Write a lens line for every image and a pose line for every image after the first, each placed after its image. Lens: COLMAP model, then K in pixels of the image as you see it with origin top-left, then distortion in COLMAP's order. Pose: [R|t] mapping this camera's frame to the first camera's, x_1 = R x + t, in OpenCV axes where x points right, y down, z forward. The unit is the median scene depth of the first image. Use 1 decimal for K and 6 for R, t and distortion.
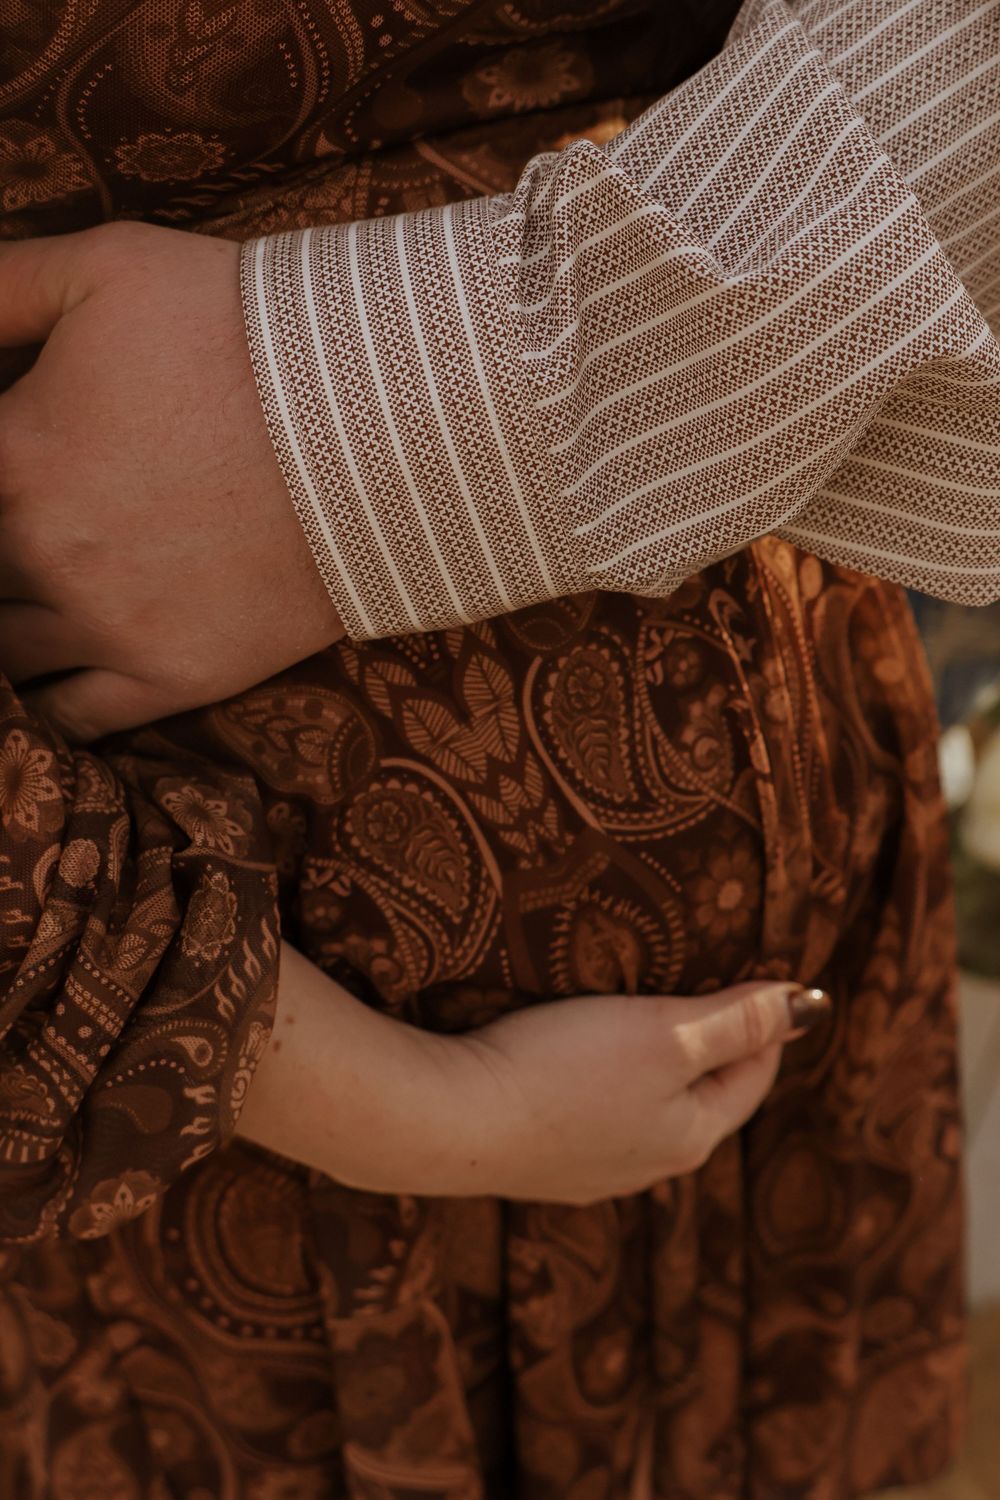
lens RADIAL K [[2344.6, 0, 493.1], [0, 2344.6, 707.7], [0, 0, 1]] dist [0.751611, -6.265629]
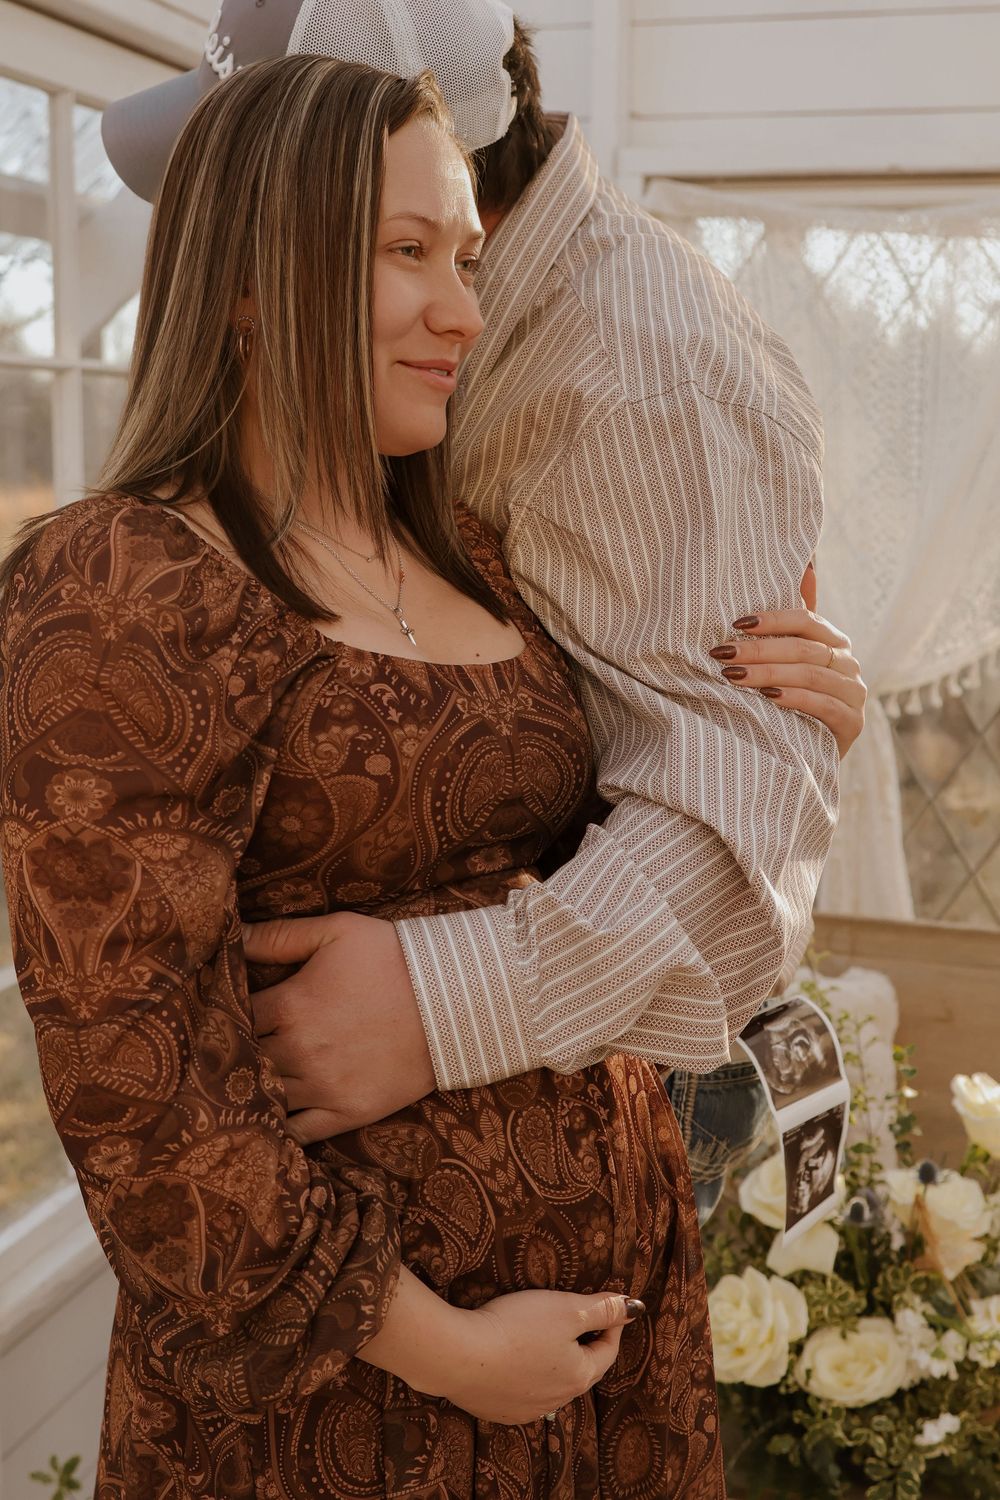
lens RADIAL K [[2344.6, 0, 493.1], [0, 2344.6, 707.7], [0, 0, 1]] dist [0.751611, -6.265629]
pose [[0.994385, 0.006888, 0.105595, -0.245504], [0.027414, 0.947044, -0.319930, 0.347353], [-0.102207, 0.321029, 0.941538, -1.264408]]
